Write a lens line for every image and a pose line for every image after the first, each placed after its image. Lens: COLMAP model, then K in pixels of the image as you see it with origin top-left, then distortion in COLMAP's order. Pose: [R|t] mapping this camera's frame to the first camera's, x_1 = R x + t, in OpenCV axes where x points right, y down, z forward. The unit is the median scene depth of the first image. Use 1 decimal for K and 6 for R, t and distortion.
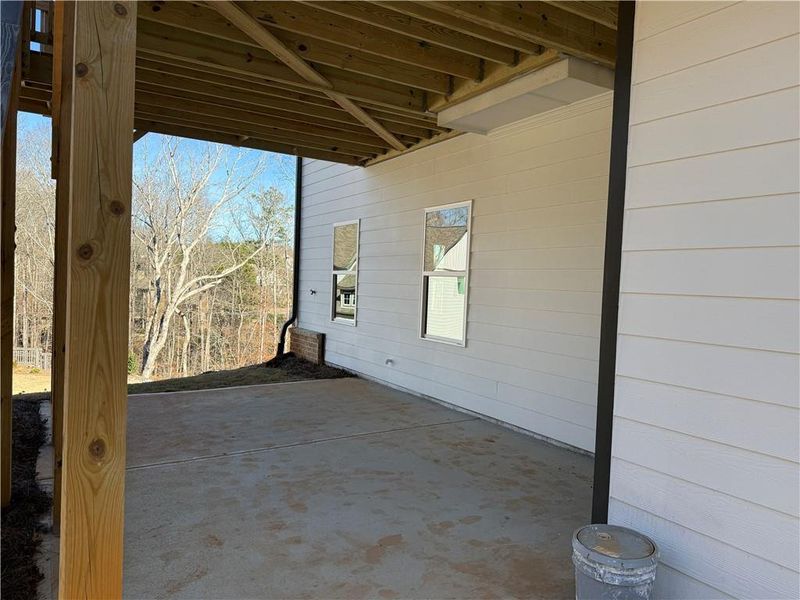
lens RADIAL K [[579.4, 0, 400.0], [0, 579.4, 300.0], [0, 0, 1]] dist [0.135250, -0.188503]
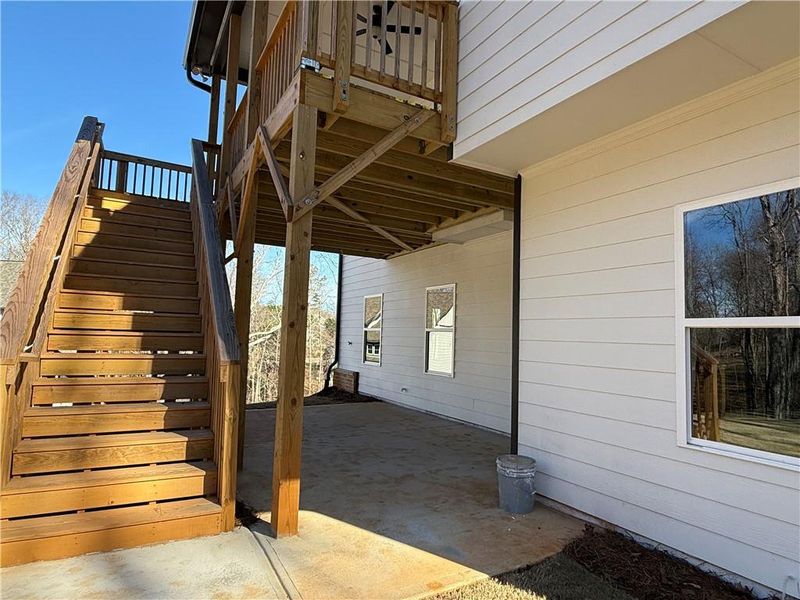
lens RADIAL K [[472.2, 0, 397.4], [0, 472.2, 300.3], [0, 0, 1]] dist [-0.001424, 0.000245]
pose [[0.999635, -0.010887, -0.024713, -0.003302], [0.008206, 0.994319, -0.106121, 0.009964], [0.025728, 0.105880, 0.994046, -0.307117]]
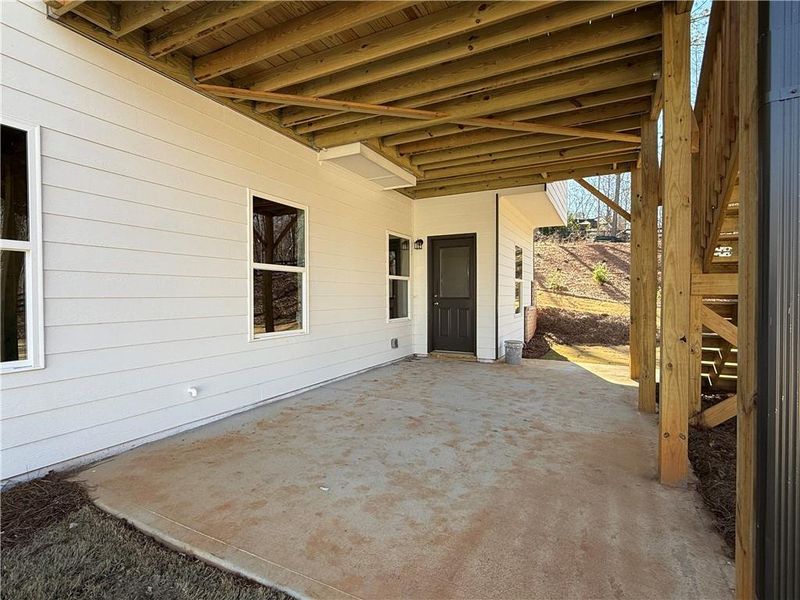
lens RADIAL K [[398.2, 0, 403.8], [0, 398.2, 301.7], [0, 0, 1]] dist [0.004100, 0.000549]
pose [[-0.535371, -0.050065, 0.843132, -0.719933], [0.006988, 0.997945, 0.063695, -0.034548], [-0.844588, 0.039992, -0.533921, 1.395107]]
